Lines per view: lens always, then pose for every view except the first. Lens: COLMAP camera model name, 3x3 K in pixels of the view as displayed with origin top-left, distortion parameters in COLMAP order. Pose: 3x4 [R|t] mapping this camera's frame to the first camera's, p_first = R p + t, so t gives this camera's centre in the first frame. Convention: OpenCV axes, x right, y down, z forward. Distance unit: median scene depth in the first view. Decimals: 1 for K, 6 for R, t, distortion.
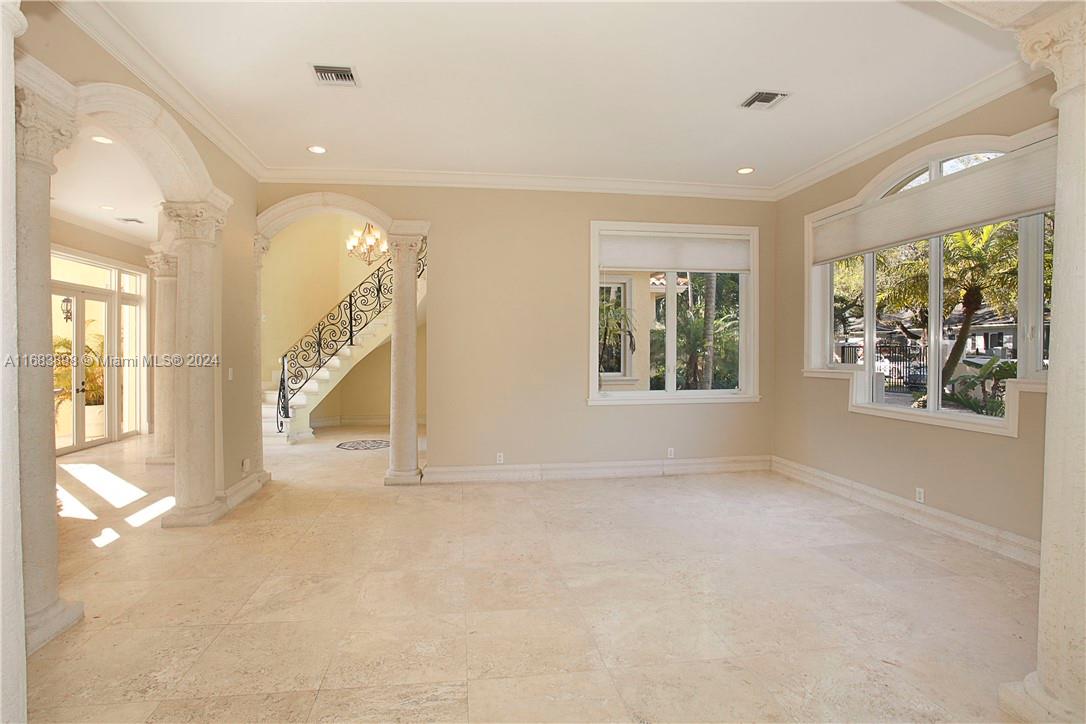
lens RADIAL K [[513.0, 0, 523.0], [0, 513.0, 360.1], [0, 0, 1]] dist [-0.045093, 0.004337]
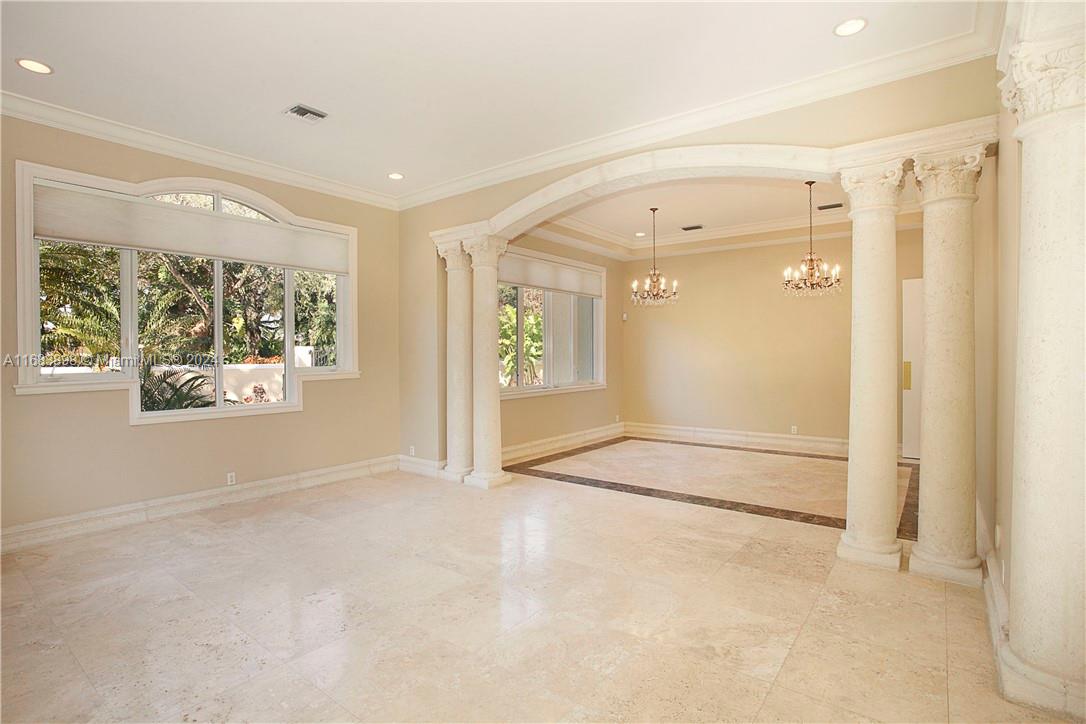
lens RADIAL K [[513.0, 0, 560.0], [0, 513.0, 365.4], [0, 0, 1]] dist [-0.045093, 0.004337]
pose [[-0.715522, -0.008616, 0.698538, -0.529003], [0.015897, 0.999464, 0.028611, -0.018973], [-0.698410, 0.031577, -0.715001, 1.149541]]
